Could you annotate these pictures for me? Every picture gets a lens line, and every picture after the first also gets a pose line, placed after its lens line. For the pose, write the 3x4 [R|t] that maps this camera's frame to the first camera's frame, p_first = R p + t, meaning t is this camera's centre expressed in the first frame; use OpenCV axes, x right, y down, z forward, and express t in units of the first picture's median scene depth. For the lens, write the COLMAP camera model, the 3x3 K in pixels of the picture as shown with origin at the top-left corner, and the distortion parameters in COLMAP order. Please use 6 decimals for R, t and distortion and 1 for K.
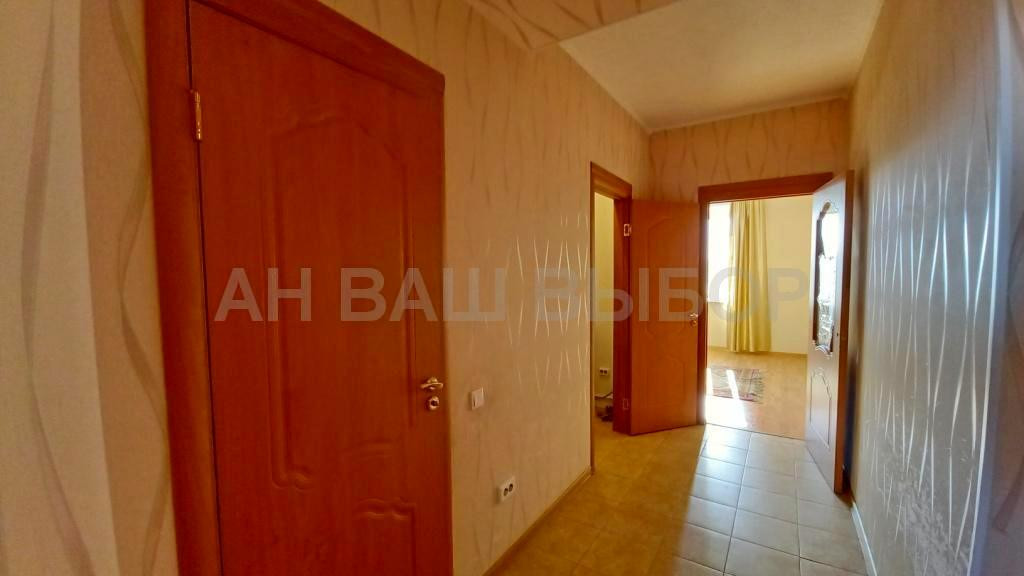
lens RADIAL K [[397.6, 0, 514.5], [0, 397.6, 295.5], [0, 0, 1]] dist [-0.001057, -0.002470]
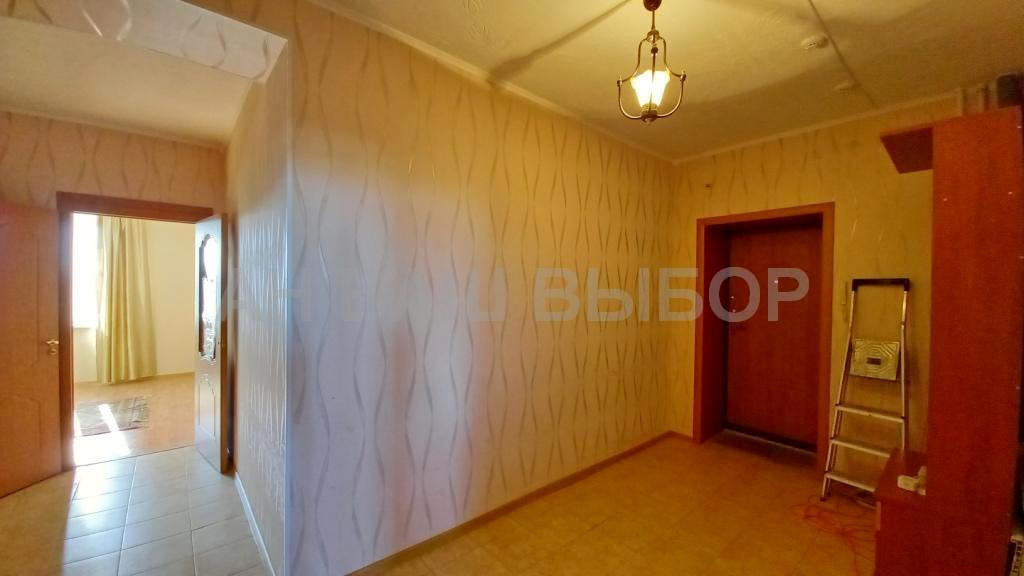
lens RADIAL K [[397.6, 0, 516.7], [0, 397.6, 292.3], [0, 0, 1]] dist [-0.001057, -0.002470]
pose [[0.250951, 0.009373, 0.967955, -0.108493], [0.047766, 0.998615, -0.022053, 0.009069], [-0.966821, 0.051769, 0.250155, -0.154250]]
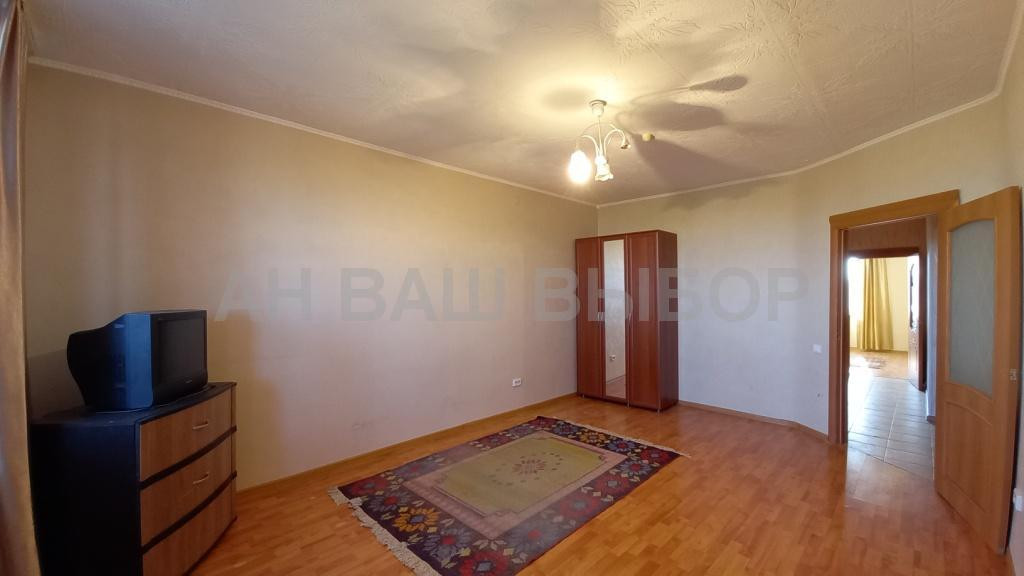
lens RADIAL K [[397.6, 0, 515.0], [0, 397.6, 291.9], [0, 0, 1]] dist [-0.001057, -0.002470]
pose [[0.979297, 0.014731, -0.201892, -0.751703], [-0.027412, 0.997812, -0.060159, 0.096673], [0.200565, 0.064448, 0.977558, -1.276117]]
